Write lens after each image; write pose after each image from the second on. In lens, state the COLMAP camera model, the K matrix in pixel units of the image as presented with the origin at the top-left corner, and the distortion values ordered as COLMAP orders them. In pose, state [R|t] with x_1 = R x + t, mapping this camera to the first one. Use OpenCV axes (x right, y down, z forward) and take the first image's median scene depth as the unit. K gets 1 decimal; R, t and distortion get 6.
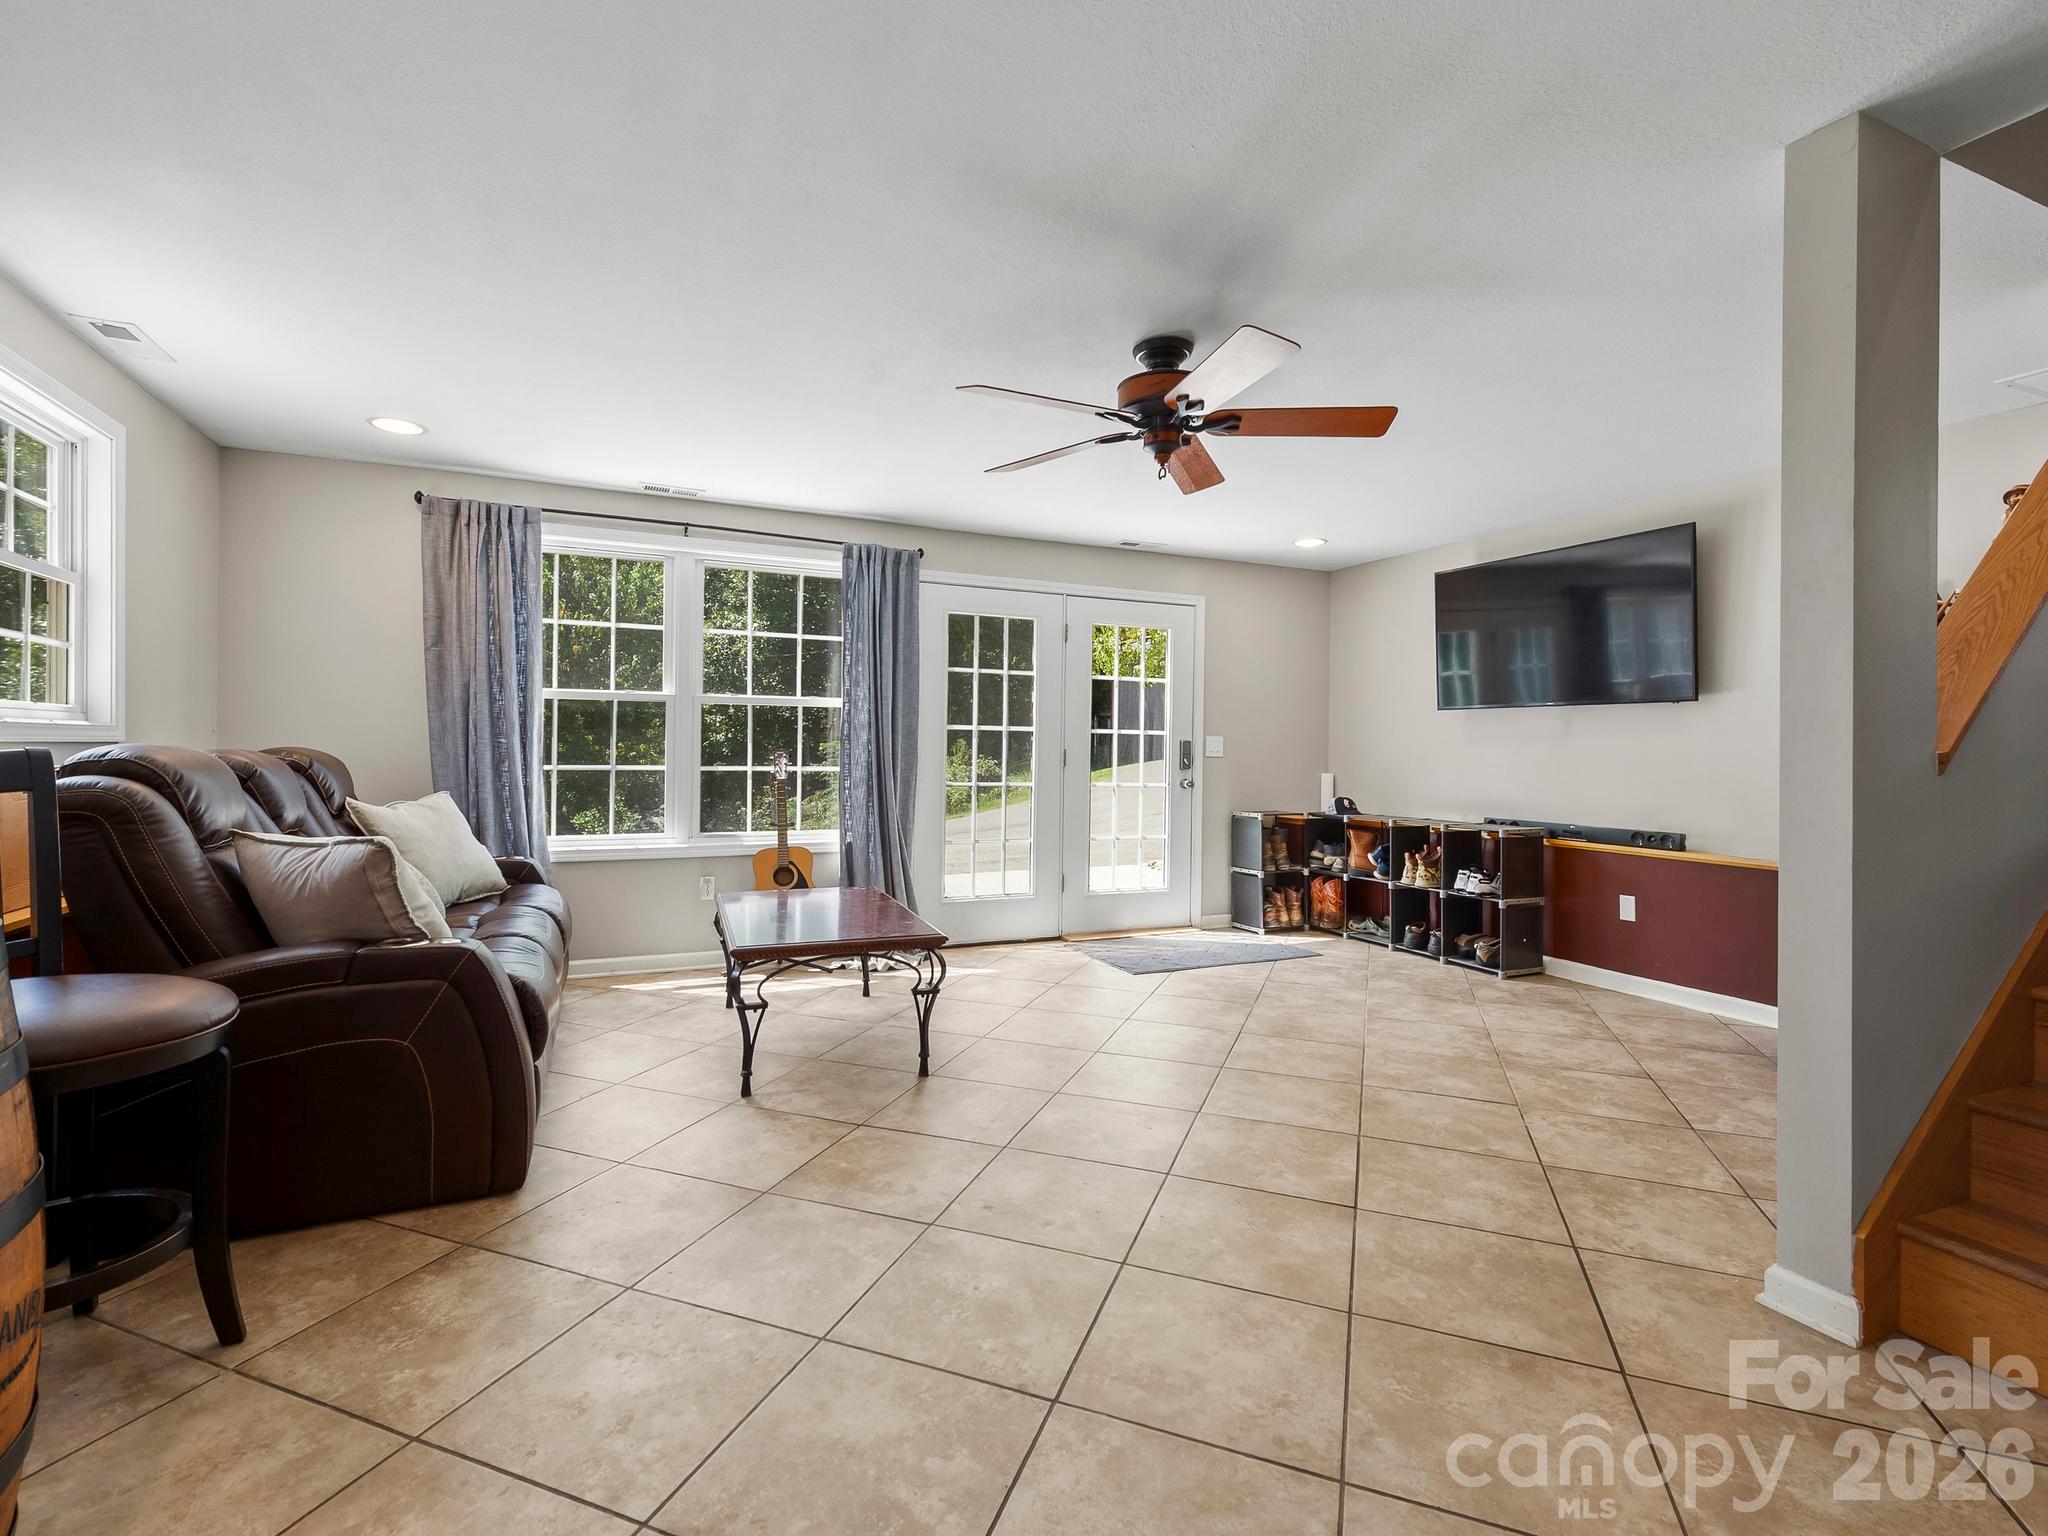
lens RADIAL K [[925.1, 0, 1019.7], [0, 925.1, 762.3], [0, 0, 1]] dist [0.015113, -0.002917]
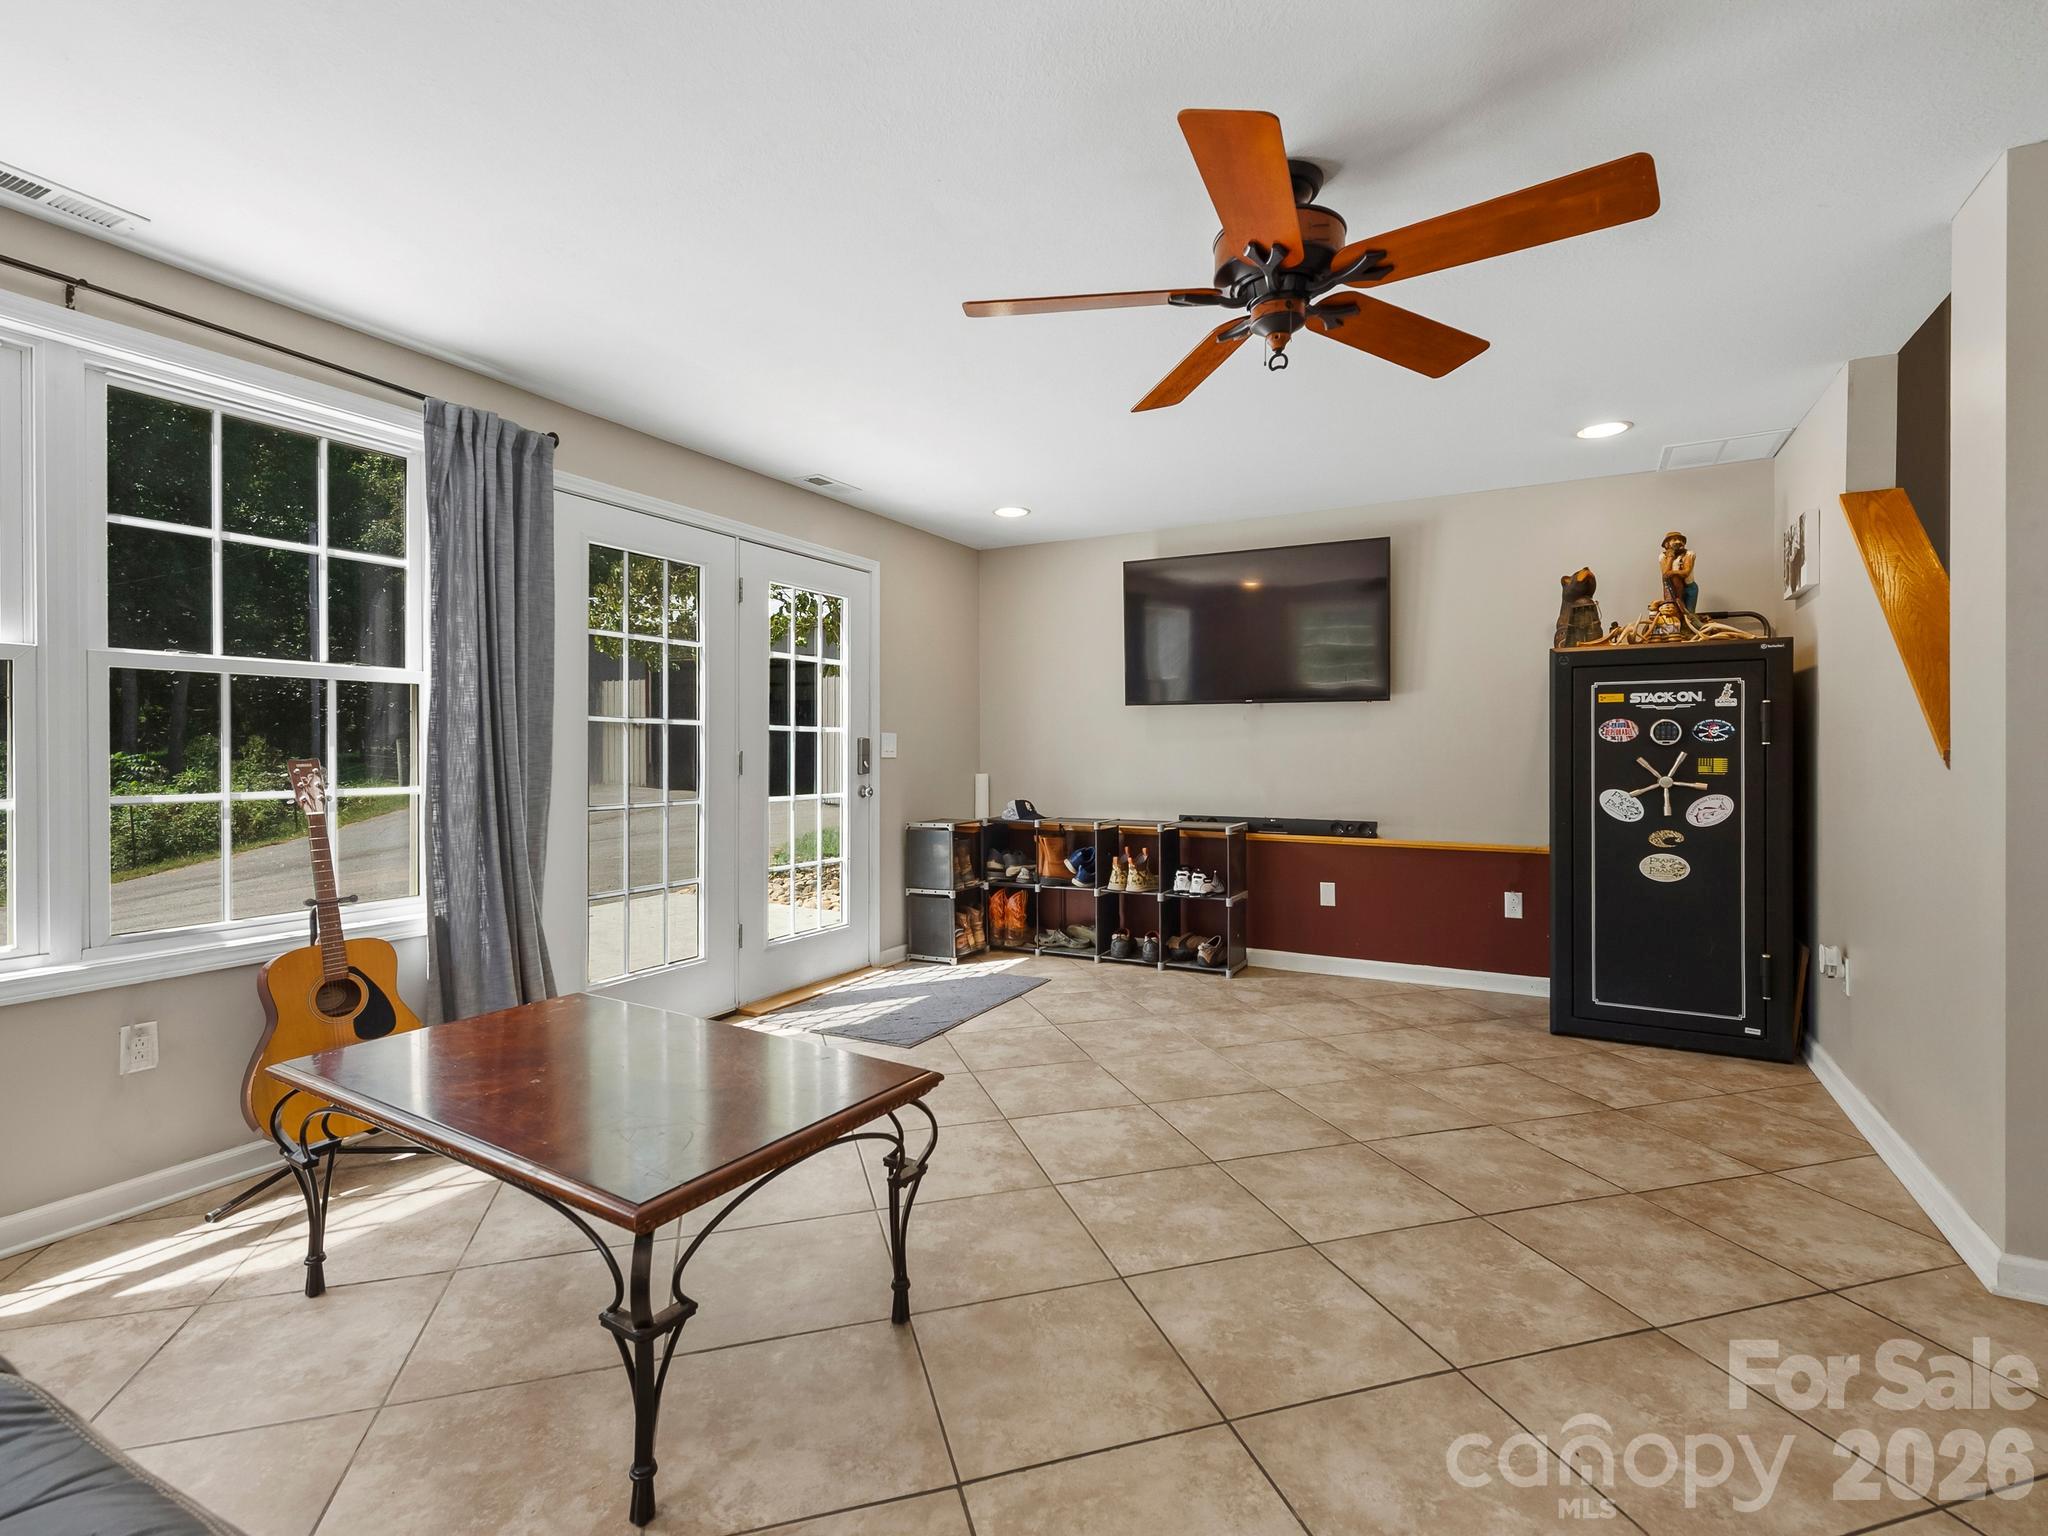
lens RADIAL K [[957.0, 0, 1021.8], [0, 957.0, 759.5], [0, 0, 1]] dist [0.015412, -0.003644]
pose [[0.802661, -0.018453, 0.596150, -0.248518], [0.018293, 0.999813, 0.006317, -0.009173], [-0.596154, 0.005835, 0.802849, 0.295511]]
